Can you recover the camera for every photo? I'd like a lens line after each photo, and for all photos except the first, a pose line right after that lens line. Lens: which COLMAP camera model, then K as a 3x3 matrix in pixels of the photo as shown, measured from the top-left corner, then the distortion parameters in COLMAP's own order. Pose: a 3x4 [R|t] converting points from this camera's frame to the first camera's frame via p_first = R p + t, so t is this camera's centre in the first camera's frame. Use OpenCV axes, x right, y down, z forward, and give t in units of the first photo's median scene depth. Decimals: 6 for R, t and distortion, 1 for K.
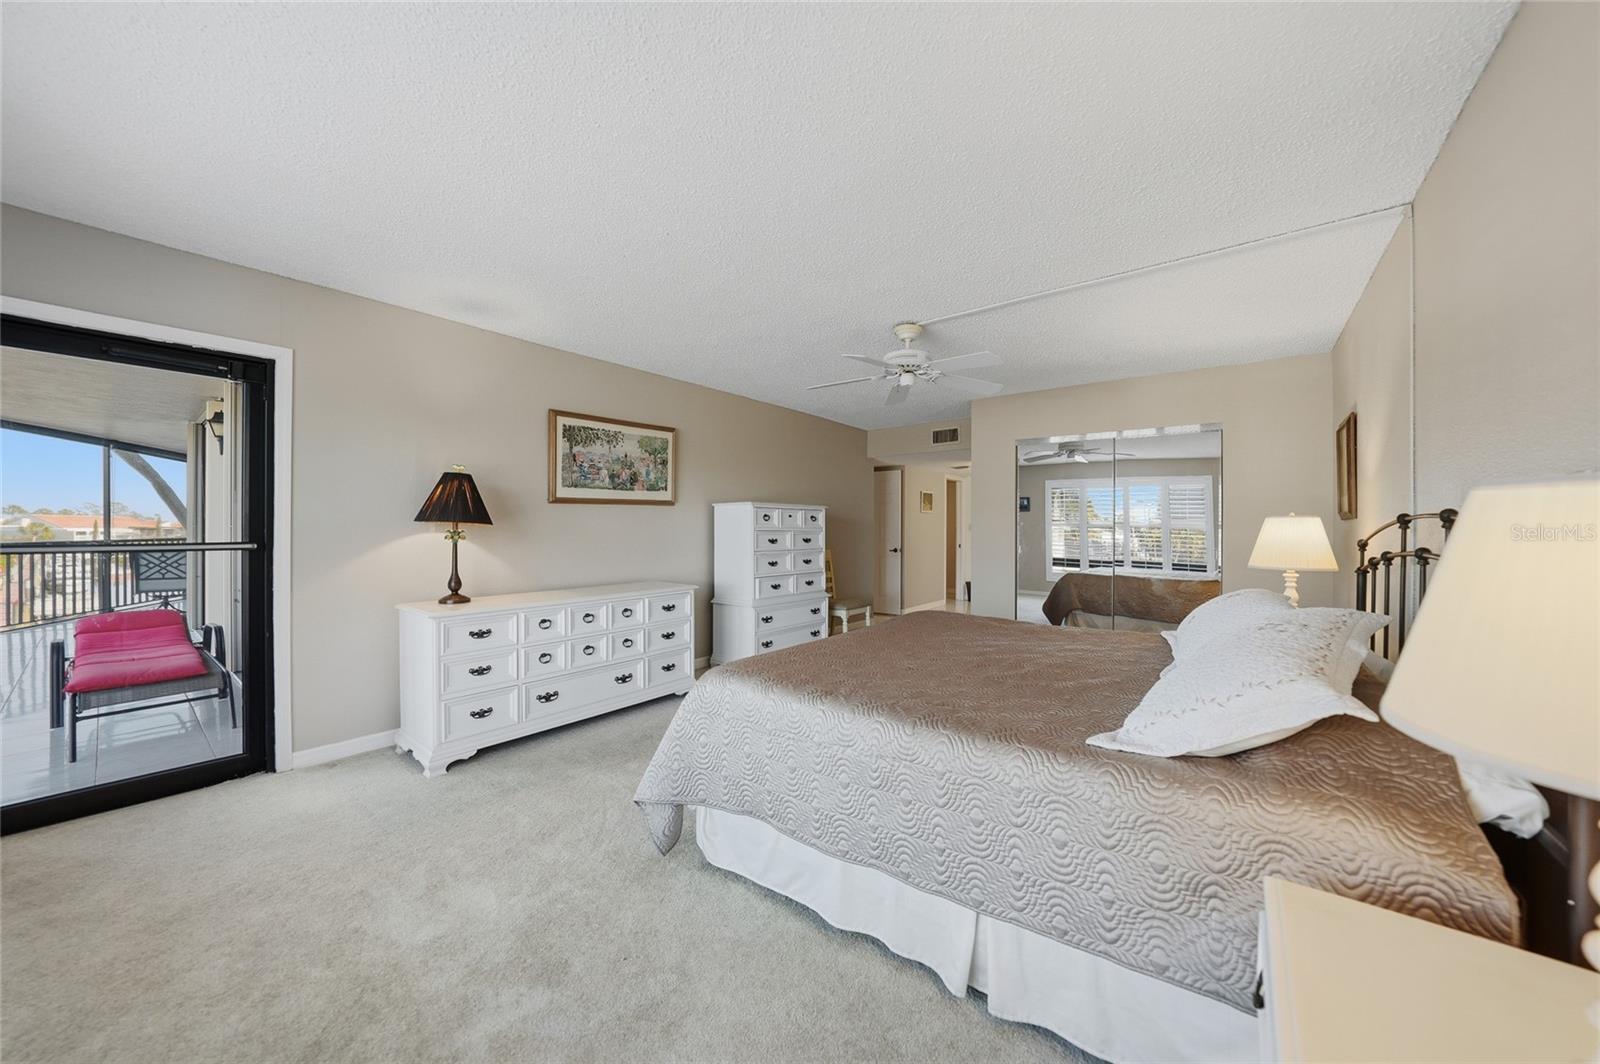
lens RADIAL K [[563.7, 0, 795.6], [0, 563.7, 530.1], [0, 0, 1]] dist [-0.032148, 0.005090]
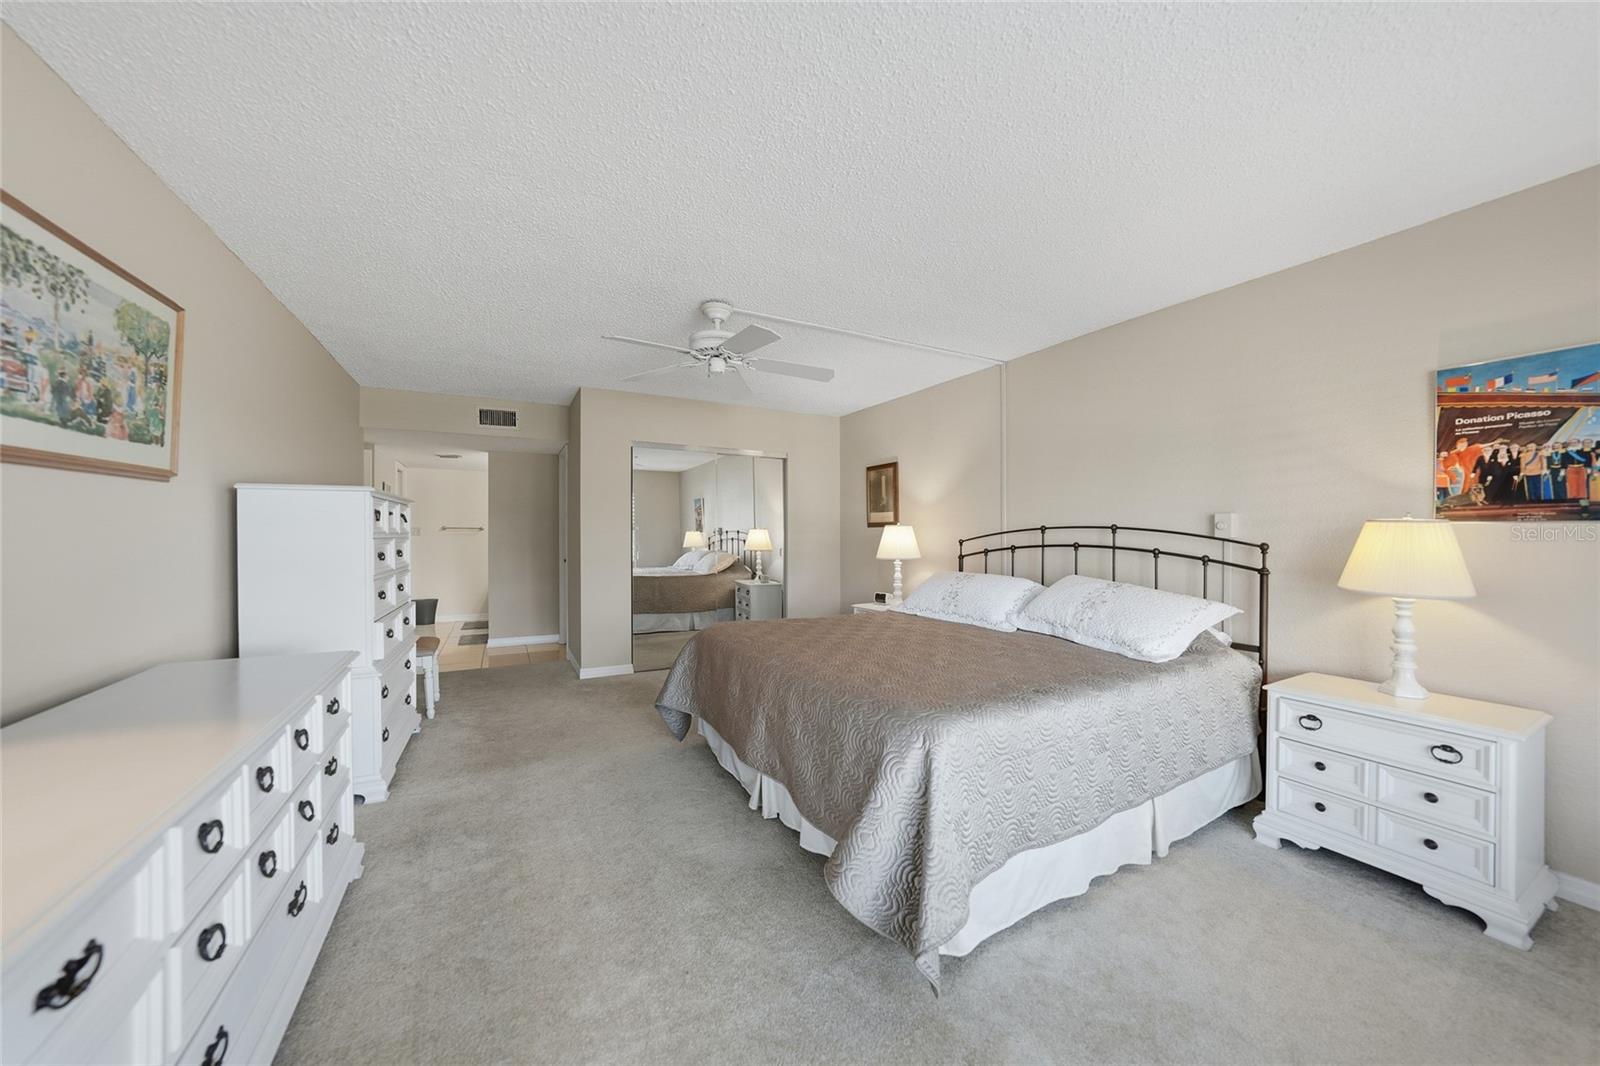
lens RADIAL K [[563.7, 0, 799.1], [0, 563.7, 531.3], [0, 0, 1]] dist [-0.032148, 0.005090]
pose [[0.381853, -0.001067, 0.924222, -0.448642], [0.003090, 0.999995, -0.000123, -0.004891], [-0.924218, 0.002903, 0.381855, 0.428738]]
